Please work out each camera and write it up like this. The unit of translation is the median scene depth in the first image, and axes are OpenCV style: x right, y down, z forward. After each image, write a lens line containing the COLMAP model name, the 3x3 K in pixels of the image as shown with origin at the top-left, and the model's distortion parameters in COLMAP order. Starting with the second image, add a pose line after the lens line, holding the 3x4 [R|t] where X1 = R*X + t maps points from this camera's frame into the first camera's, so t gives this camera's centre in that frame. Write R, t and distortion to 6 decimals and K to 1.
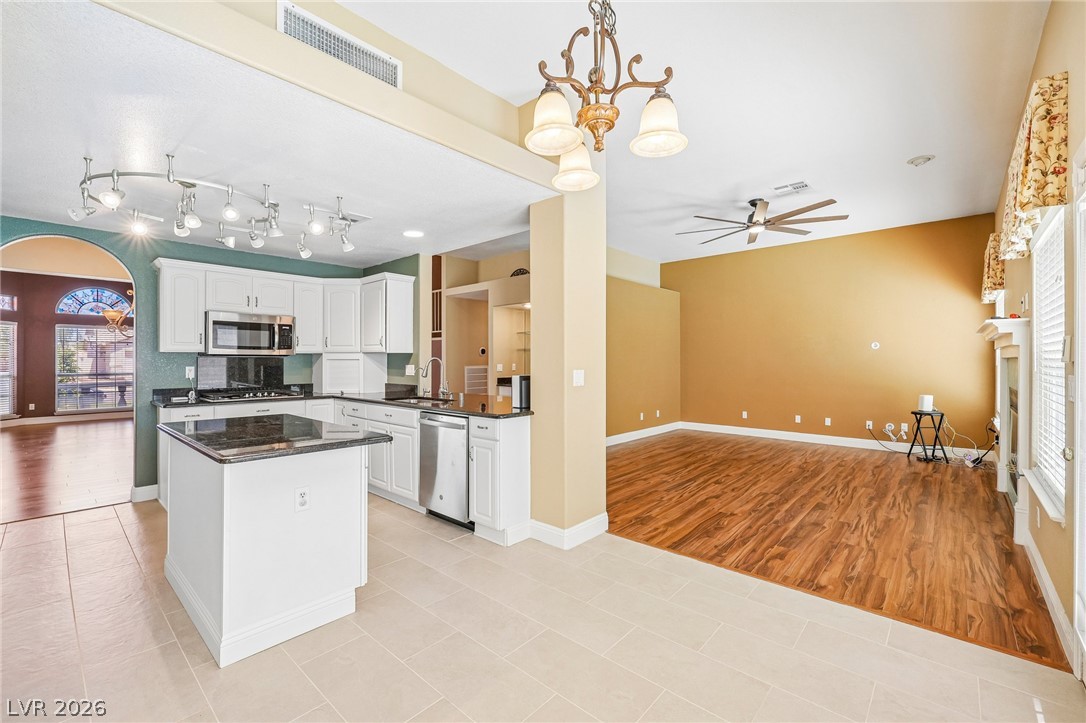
lens RADIAL K [[460.5, 0, 546.1], [0, 460.5, 359.9], [0, 0, 1]] dist [-0.001438, 0.001299]
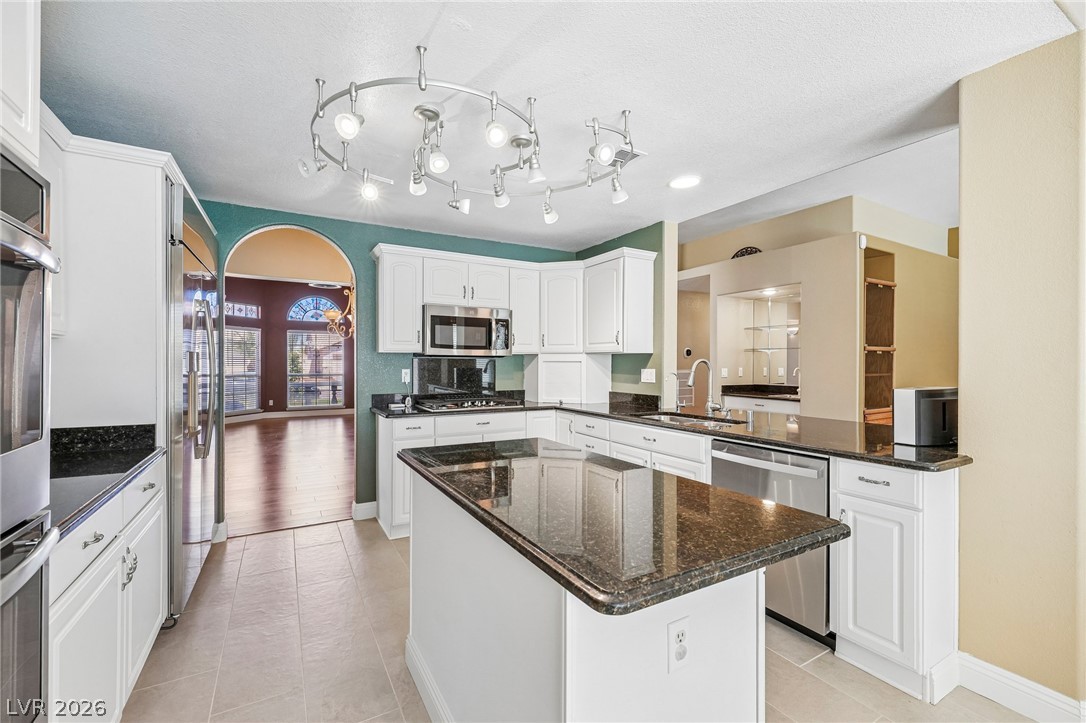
lens RADIAL K [[460.5, 0, 540.5], [0, 460.5, 366.6], [0, 0, 1]] dist [-0.001438, 0.001299]
pose [[0.951000, 0.005136, -0.309147, -0.229283], [-0.002553, 0.999958, 0.008758, 0.001106], [0.309179, -0.007540, 0.950974, 0.216784]]
